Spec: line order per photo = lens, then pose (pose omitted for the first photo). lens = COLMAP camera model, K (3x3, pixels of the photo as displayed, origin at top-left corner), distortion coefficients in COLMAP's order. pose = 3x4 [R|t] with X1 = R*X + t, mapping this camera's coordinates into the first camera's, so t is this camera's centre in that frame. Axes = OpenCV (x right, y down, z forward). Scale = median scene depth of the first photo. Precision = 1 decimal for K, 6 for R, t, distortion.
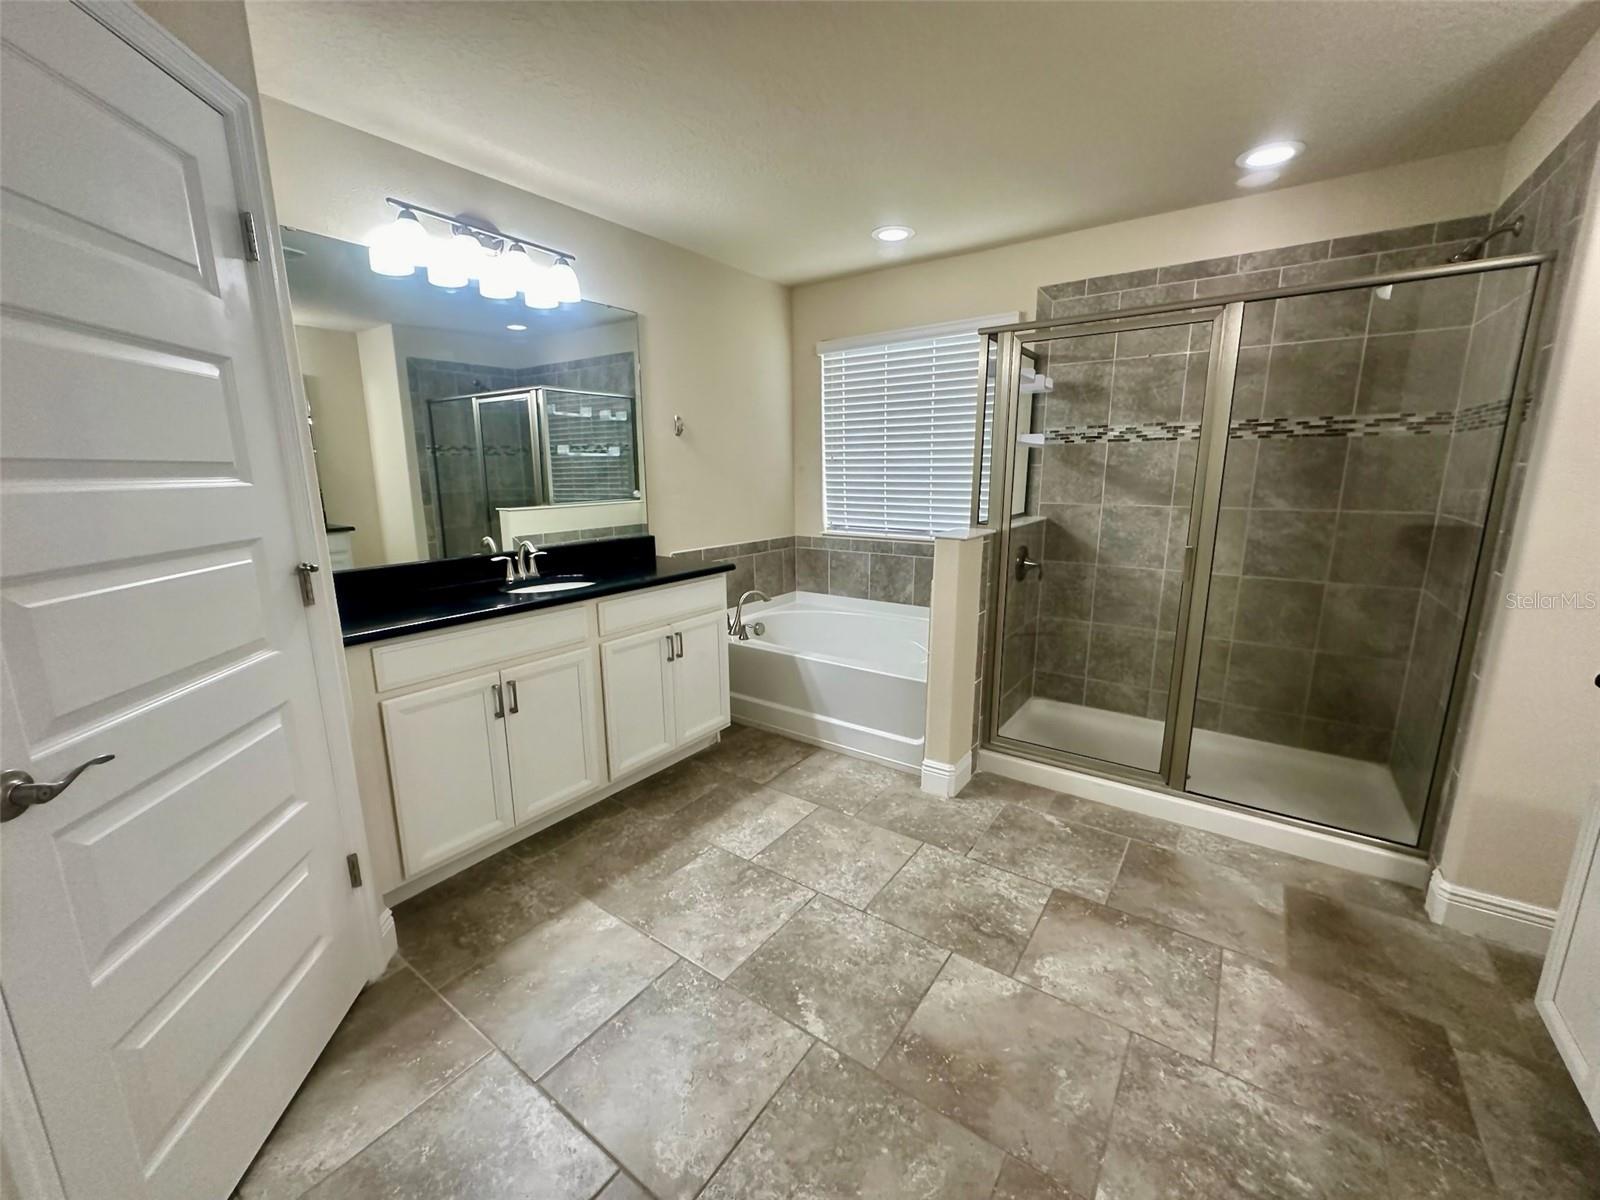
lens RADIAL K [[636.3, 0, 798.3], [0, 636.3, 604.2], [0, 0, 1]] dist [-0.002732, 0.000234]
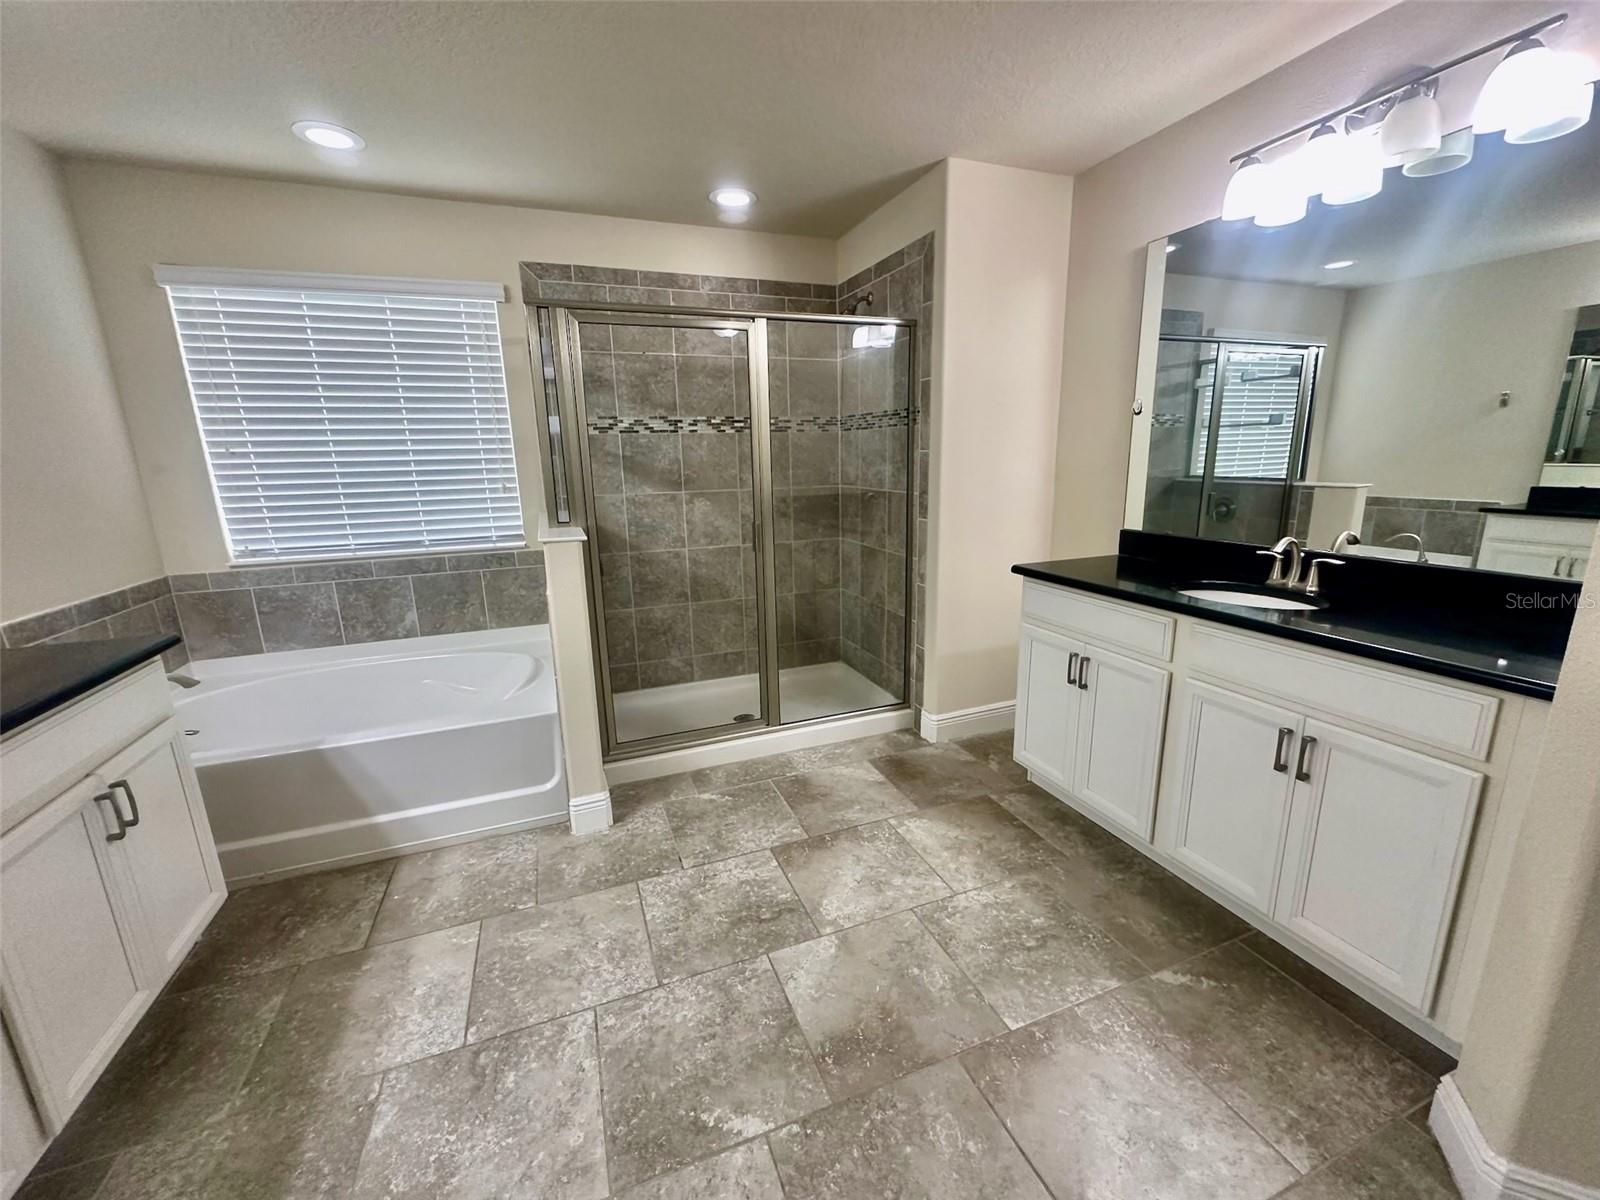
lens RADIAL K [[636.3, 0, 800.6], [0, 636.3, 602.8], [0, 0, 1]] dist [-0.002732, 0.000234]
pose [[0.549640, -0.196163, 0.812044, -0.300067], [0.191246, 0.975773, 0.106268, -0.051617], [-0.813216, 0.096891, 0.573840, 0.250955]]
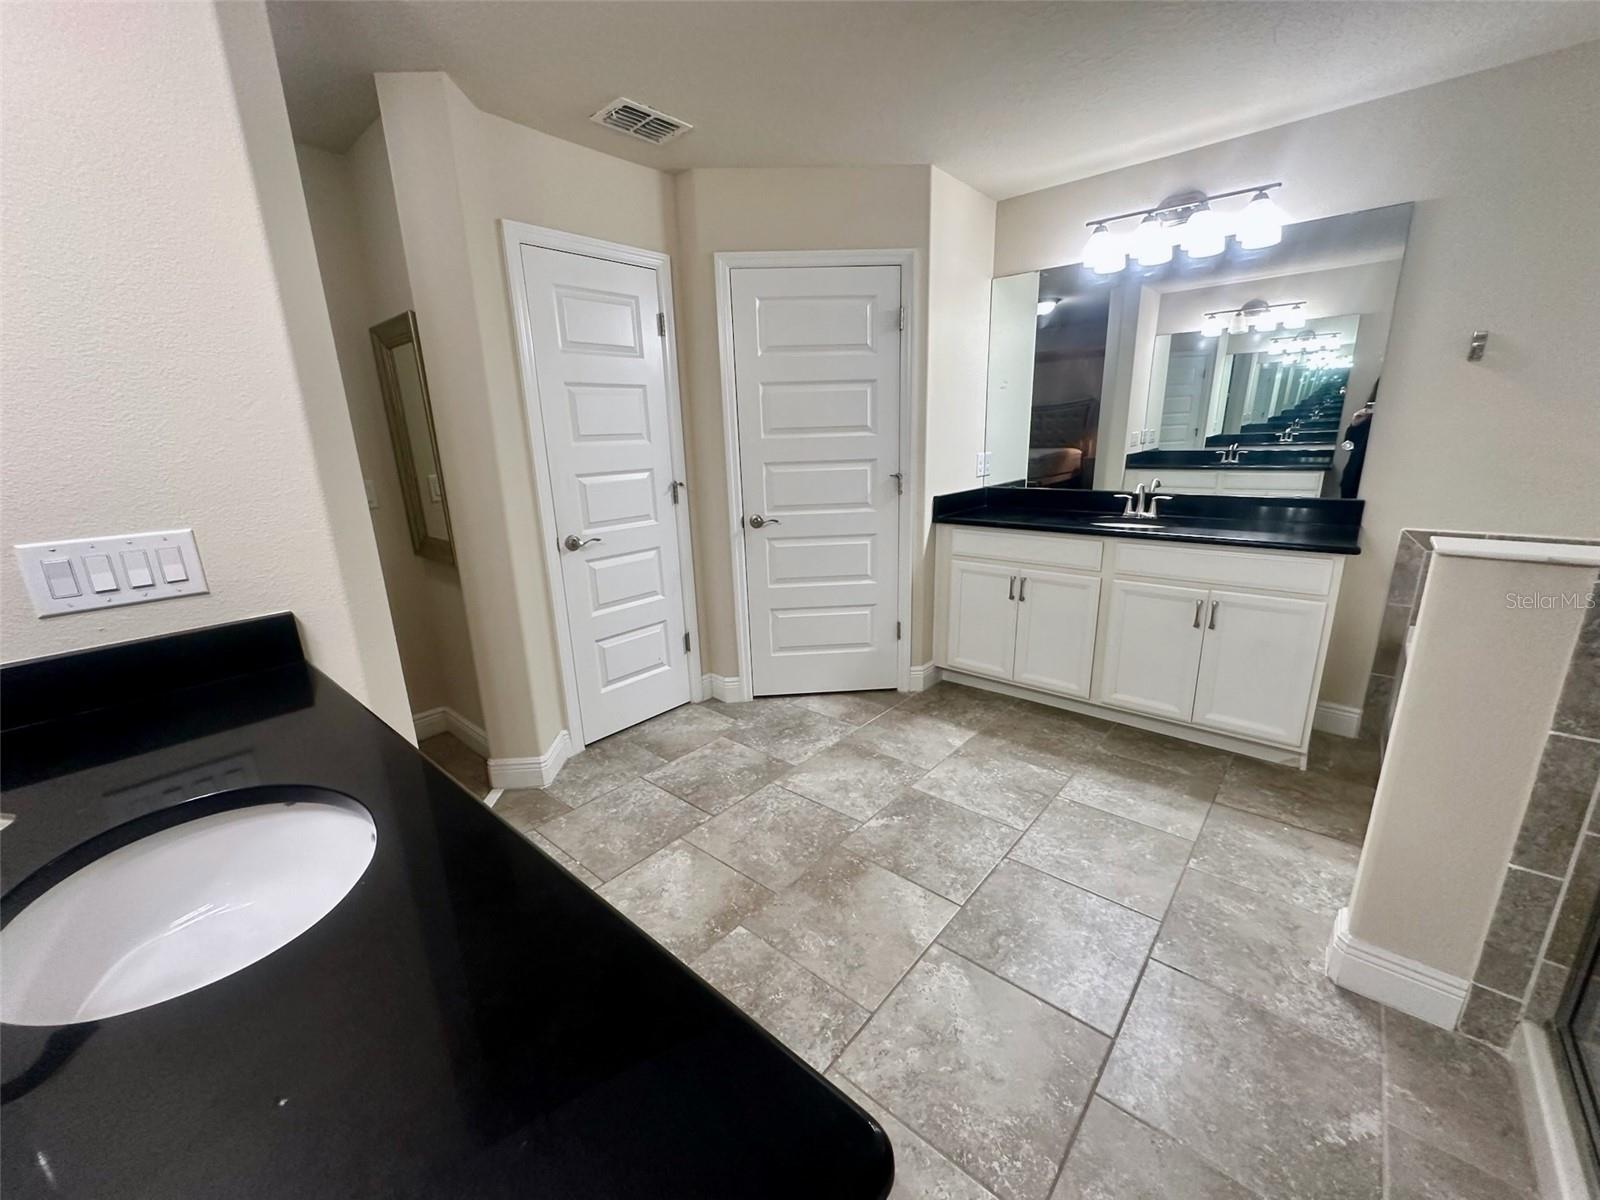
lens RADIAL K [[636.3, 0, 805.0], [0, 636.3, 610.1], [0, 0, 1]] dist [-0.002732, 0.000234]
pose [[-0.089982, 0.278588, -0.956186, 0.805922], [-0.178154, 0.940093, 0.290665, -0.113122], [0.979880, 0.196503, -0.034960, 0.501327]]
